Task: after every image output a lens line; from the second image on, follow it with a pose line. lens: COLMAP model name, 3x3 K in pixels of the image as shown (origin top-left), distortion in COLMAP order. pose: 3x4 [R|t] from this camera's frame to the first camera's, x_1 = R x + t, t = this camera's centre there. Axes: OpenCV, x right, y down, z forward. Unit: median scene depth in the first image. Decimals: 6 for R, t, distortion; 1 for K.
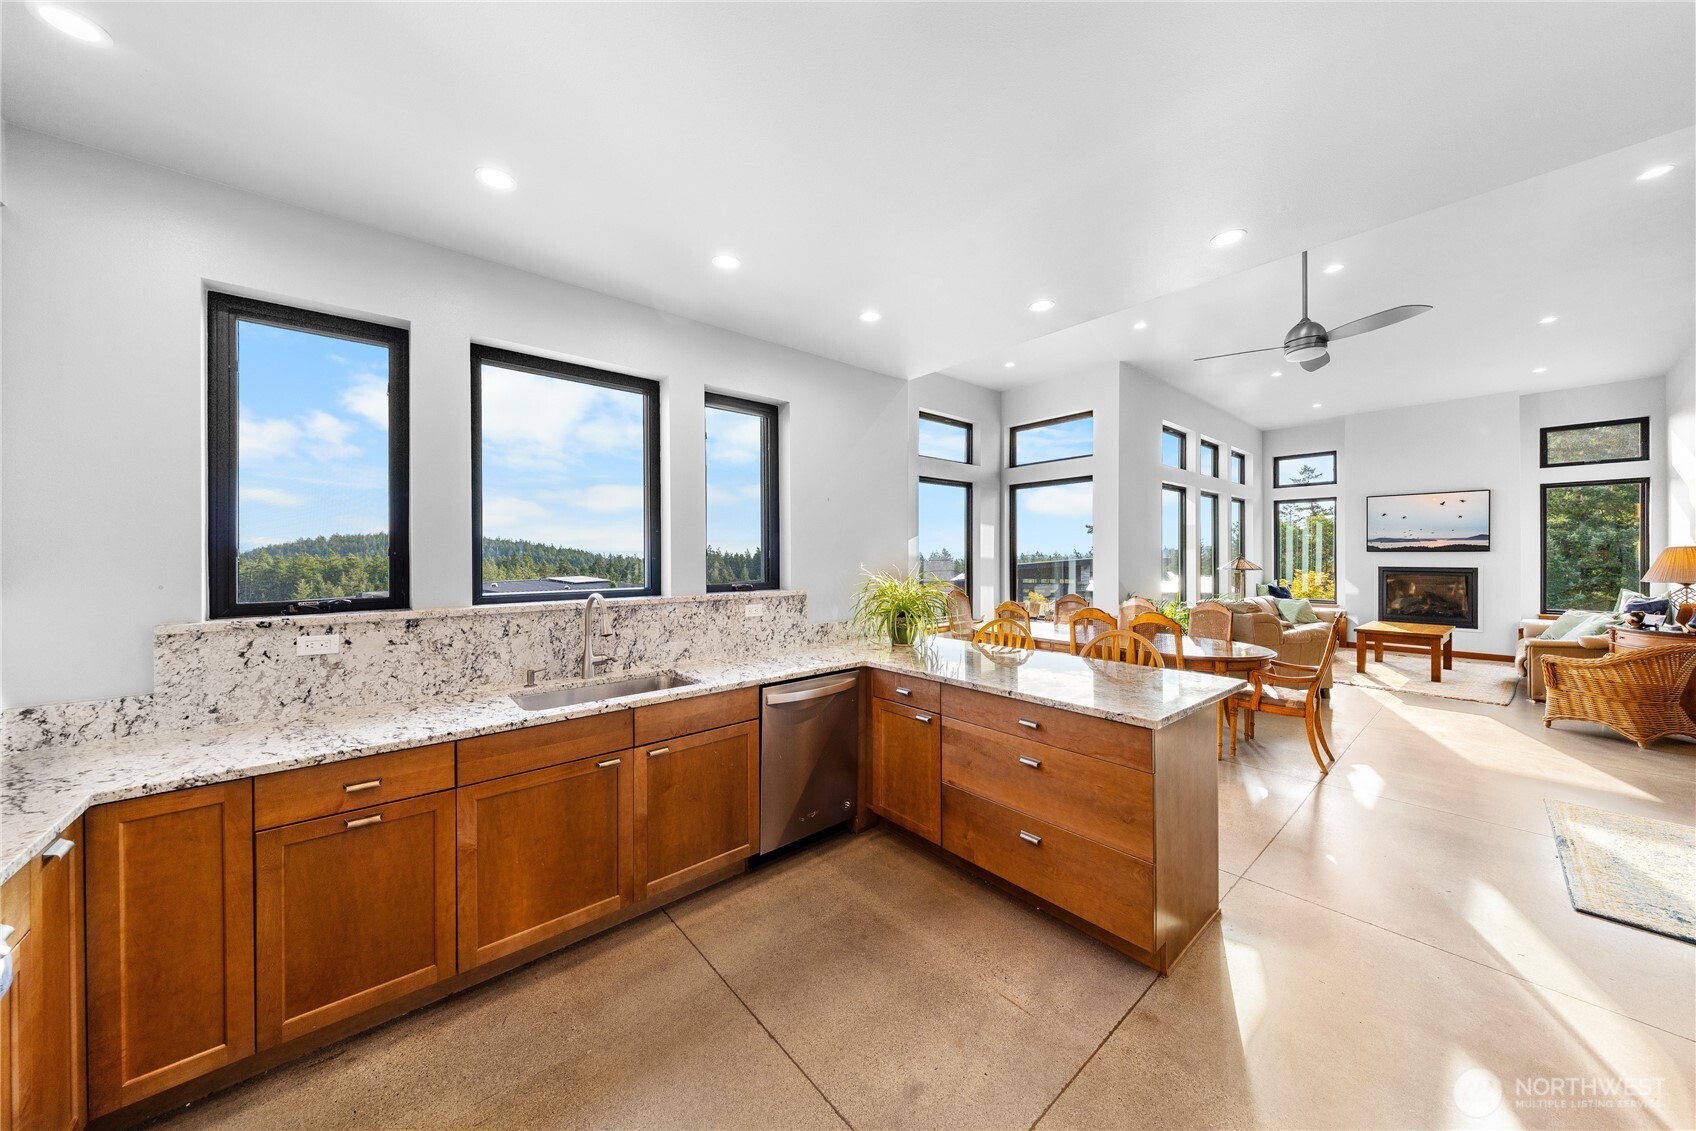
lens RADIAL K [[552.0, 0, 838.0], [0, 552.0, 557.7], [0, 0, 1]] dist [-0.000241, -0.001370]
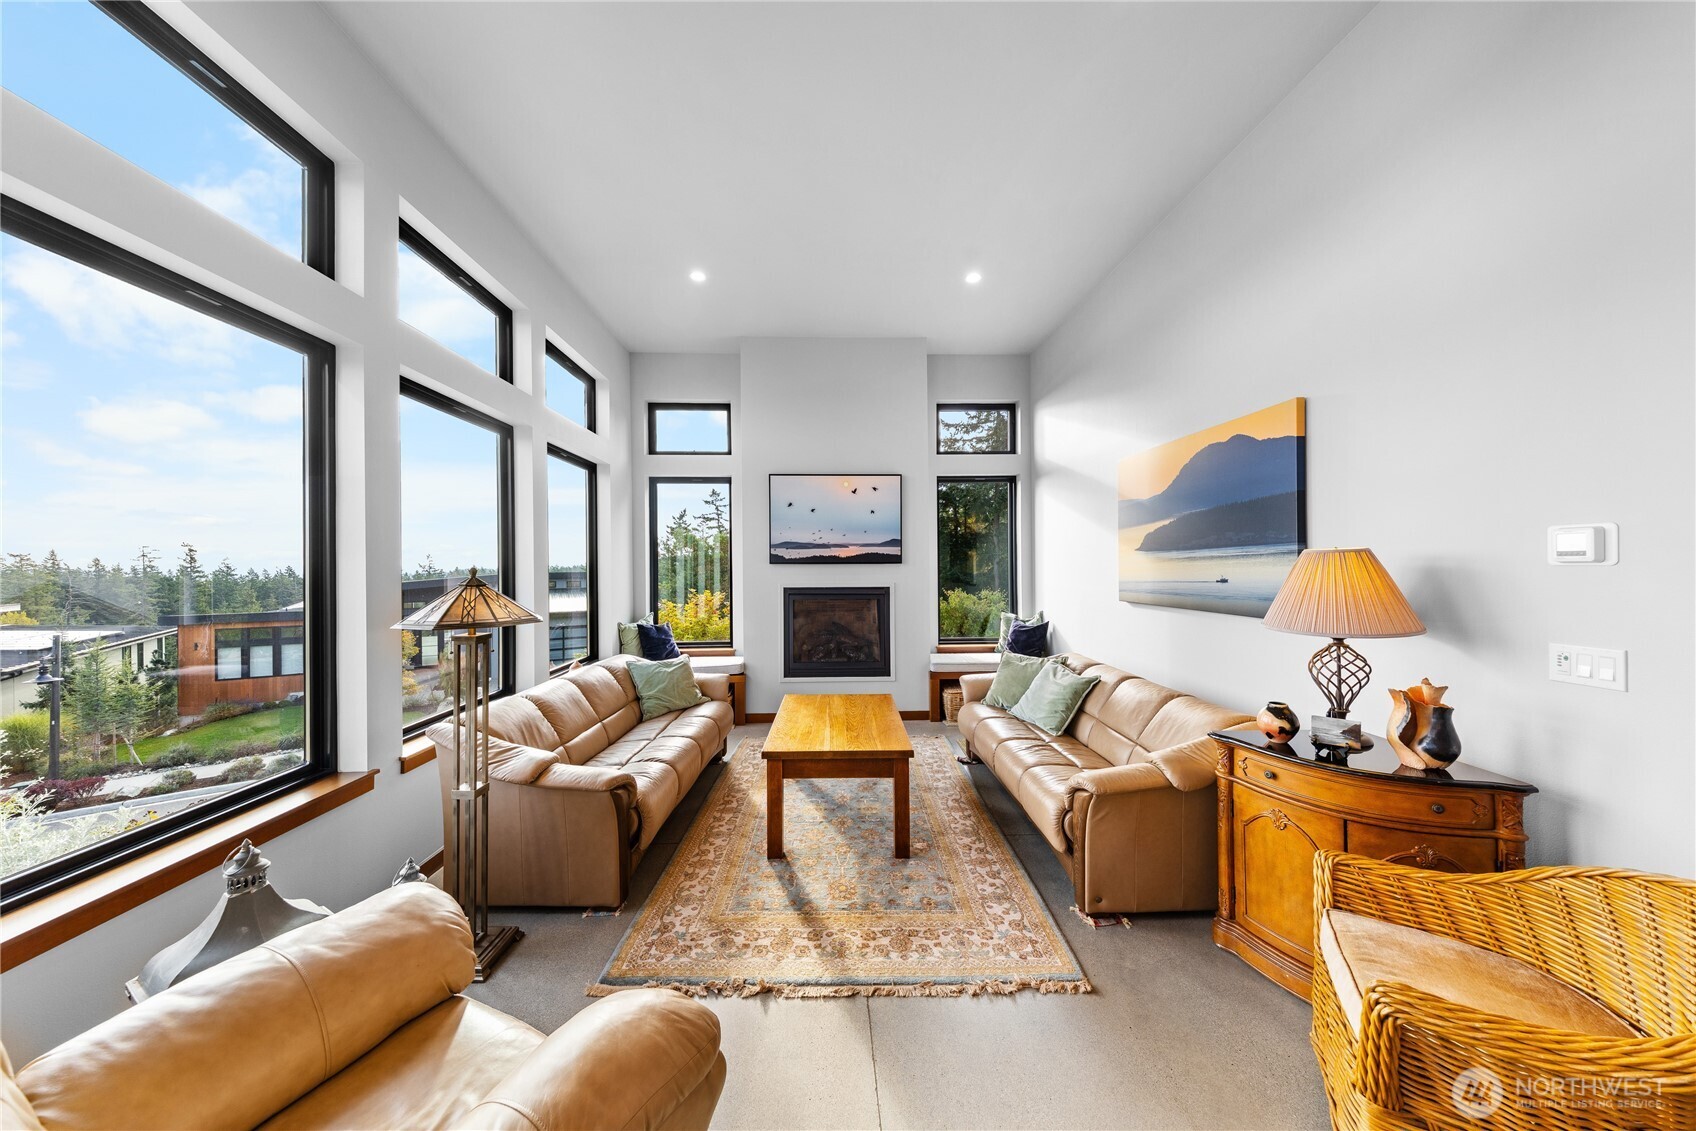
lens RADIAL K [[552.0, 0, 851.5], [0, 552.0, 563.5], [0, 0, 1]] dist [-0.000241, -0.001370]
pose [[0.587206, -0.000068, 0.809438, 0.513271], [0.010331, 0.999919, -0.007411, -0.005977], [-0.809372, 0.012714, 0.587159, 0.562648]]
